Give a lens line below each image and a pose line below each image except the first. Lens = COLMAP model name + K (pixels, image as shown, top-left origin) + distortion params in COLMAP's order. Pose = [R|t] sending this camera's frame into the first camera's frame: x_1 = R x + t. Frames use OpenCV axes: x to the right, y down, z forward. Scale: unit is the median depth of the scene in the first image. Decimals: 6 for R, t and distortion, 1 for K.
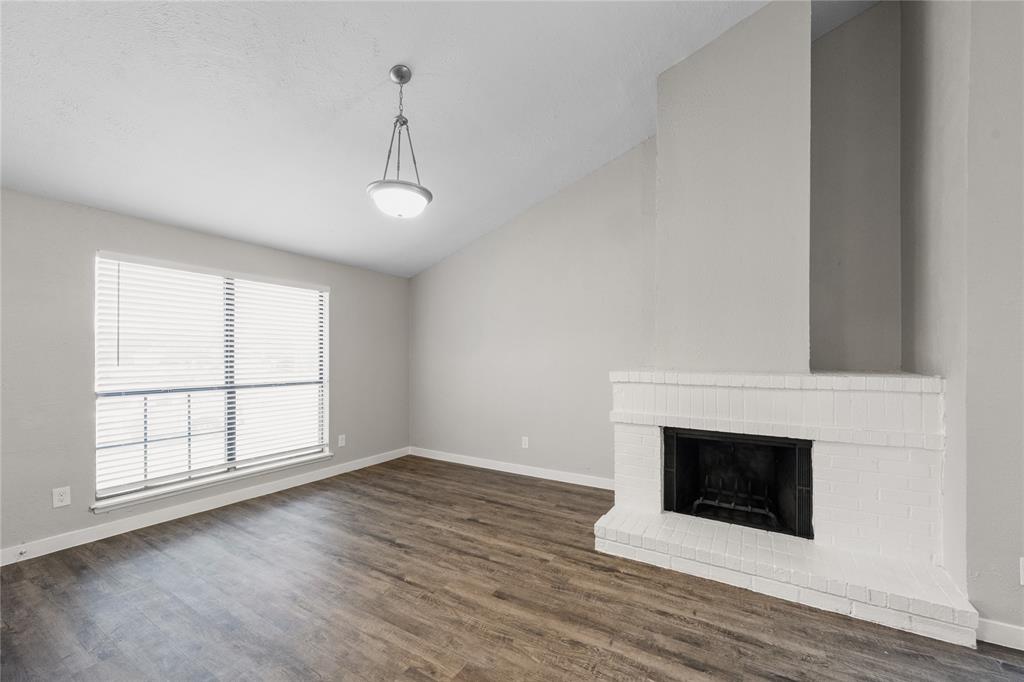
lens RADIAL K [[404.9, 0, 483.4], [0, 404.9, 357.5], [0, 0, 1]] dist [-0.000131, 0.000308]
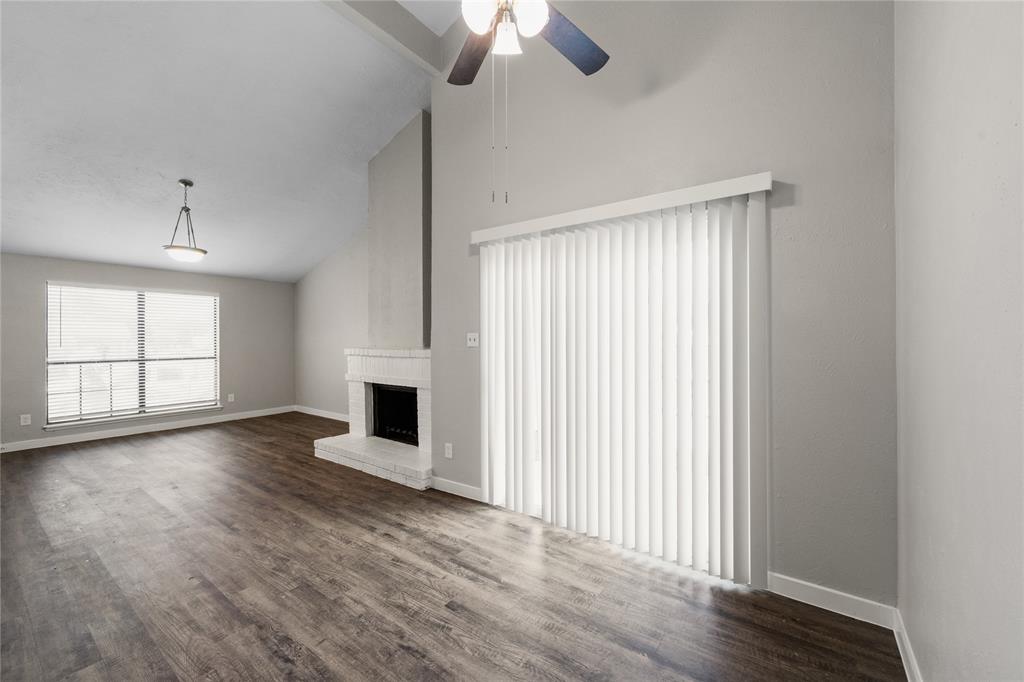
lens RADIAL K [[404.9, 0, 496.3], [0, 404.9, 335.2], [0, 0, 1]] dist [-0.000131, 0.000308]
pose [[0.995827, -0.009664, -0.090749, 1.089490], [0.008633, 0.999894, -0.011748, 0.007672], [0.090853, 0.010915, 0.995805, -0.545853]]
